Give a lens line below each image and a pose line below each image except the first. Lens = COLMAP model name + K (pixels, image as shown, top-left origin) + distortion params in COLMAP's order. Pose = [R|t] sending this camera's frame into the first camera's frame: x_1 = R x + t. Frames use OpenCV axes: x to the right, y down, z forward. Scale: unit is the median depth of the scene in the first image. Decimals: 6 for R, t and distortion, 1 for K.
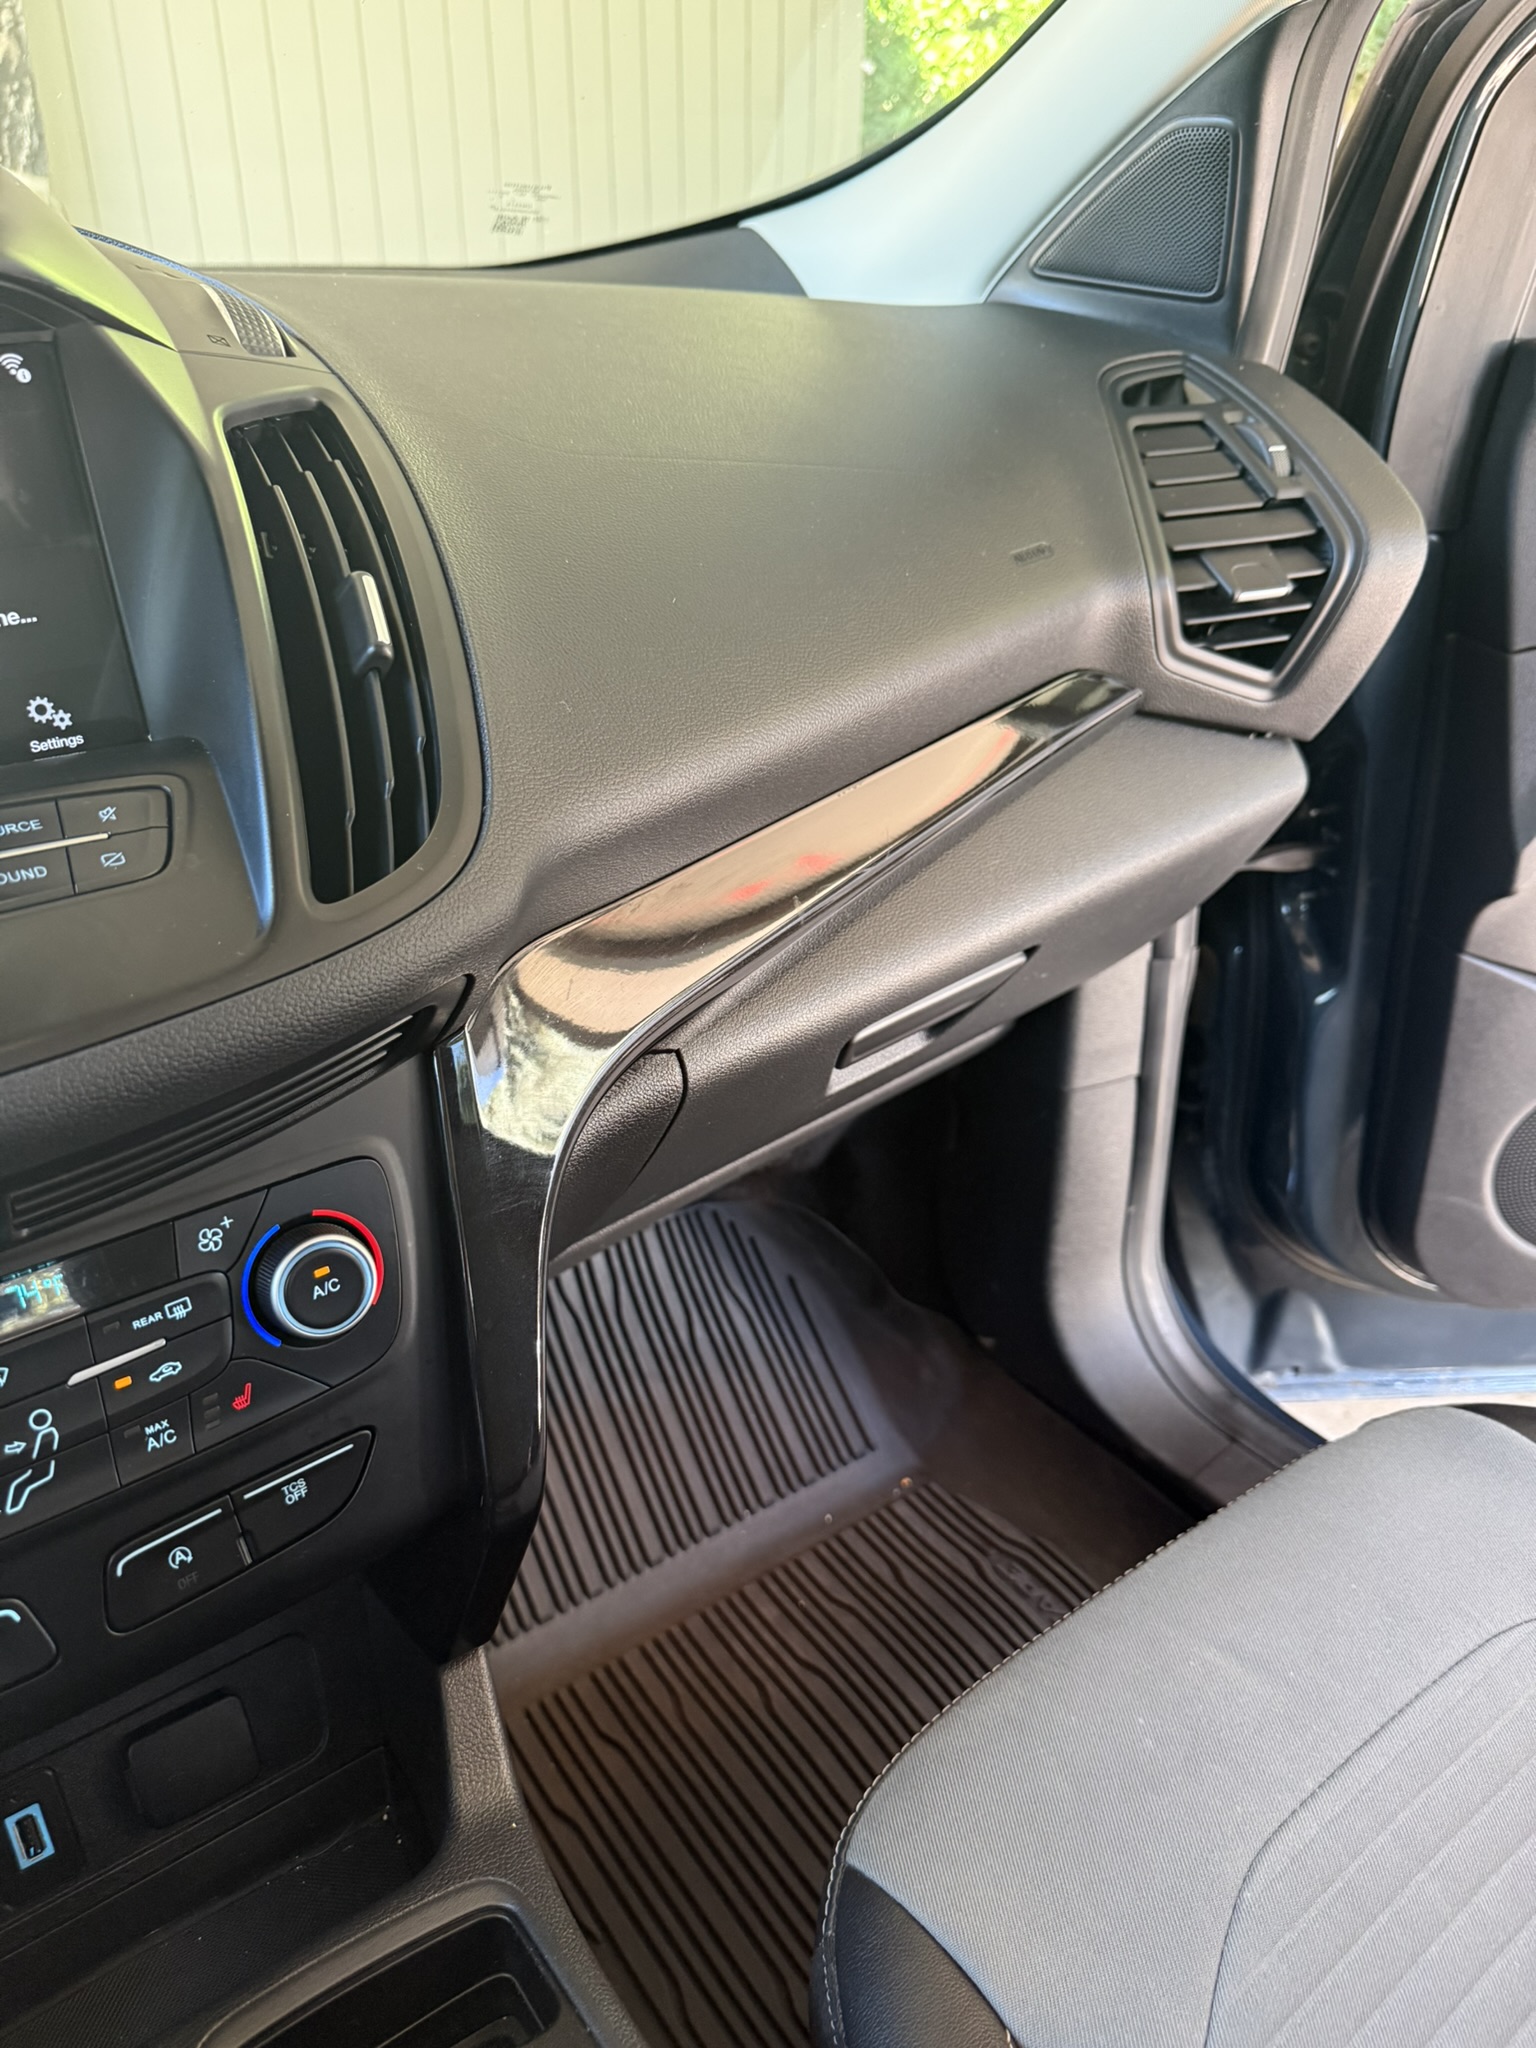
lens RADIAL K [[1475.8, 0, 777.4], [0, 1475.8, 1028.2], [0, 0, 1]] dist [-0.007652, -0.005015]
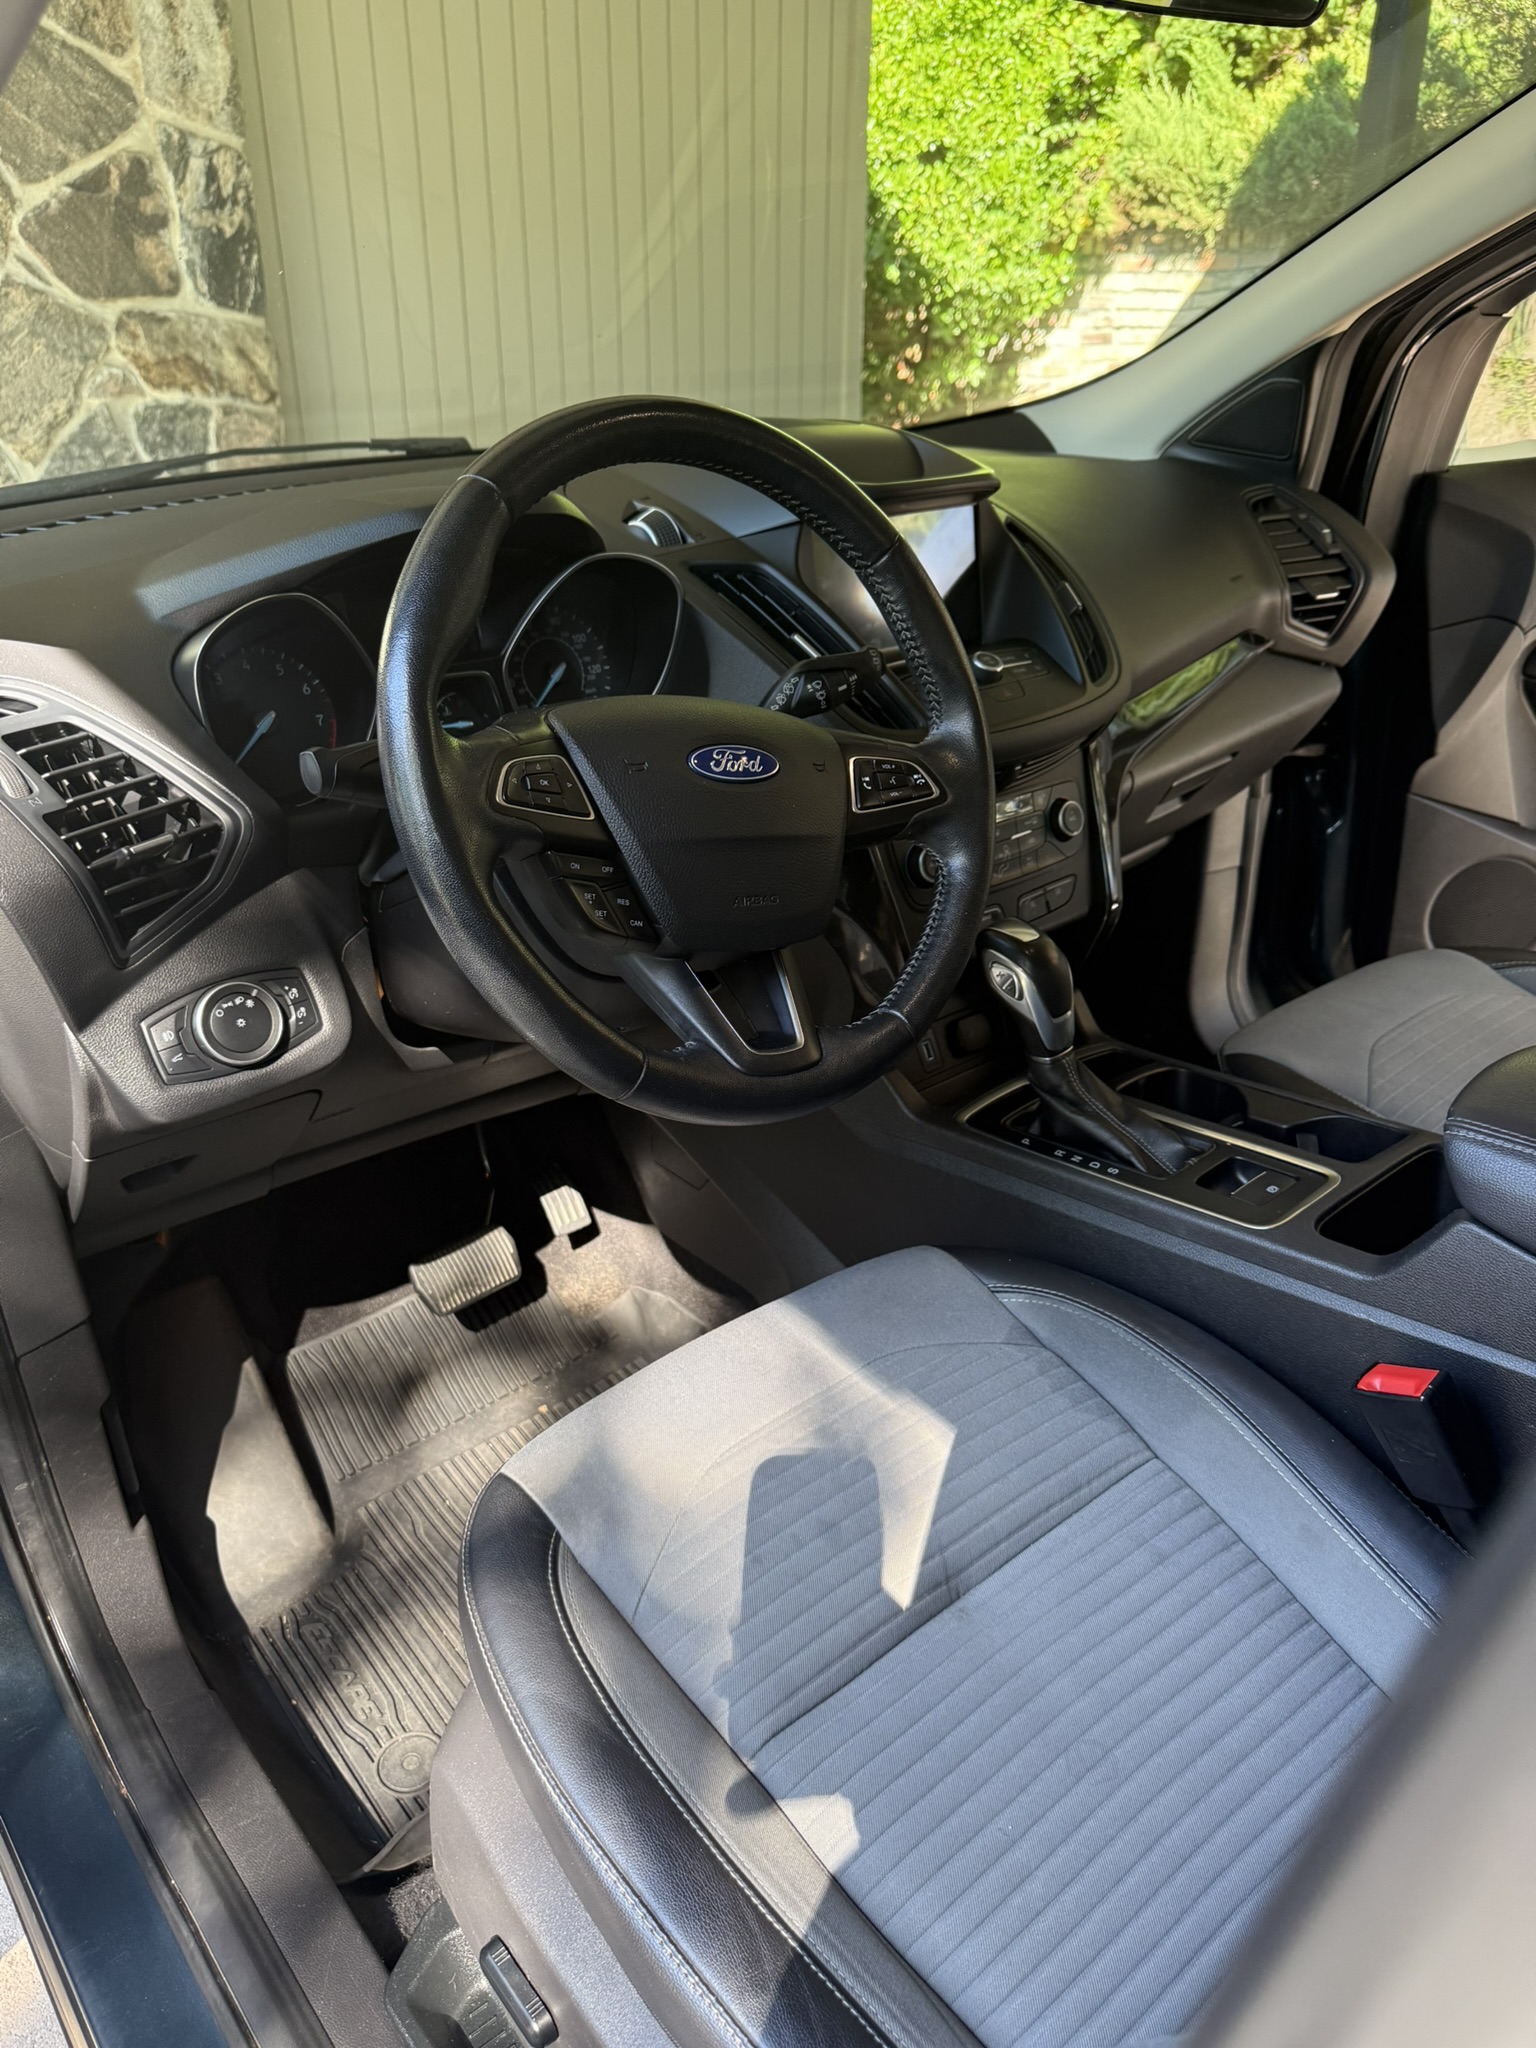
lens RADIAL K [[1475.8, 0, 755.4], [0, 1475.8, 1042.3], [0, 0, 1]] dist [-0.007652, -0.005015]
pose [[0.998165, -0.031068, 0.051977, -0.583891], [0.032530, 0.999092, -0.027516, 0.359636], [-0.051075, 0.029156, 0.998269, -1.011795]]
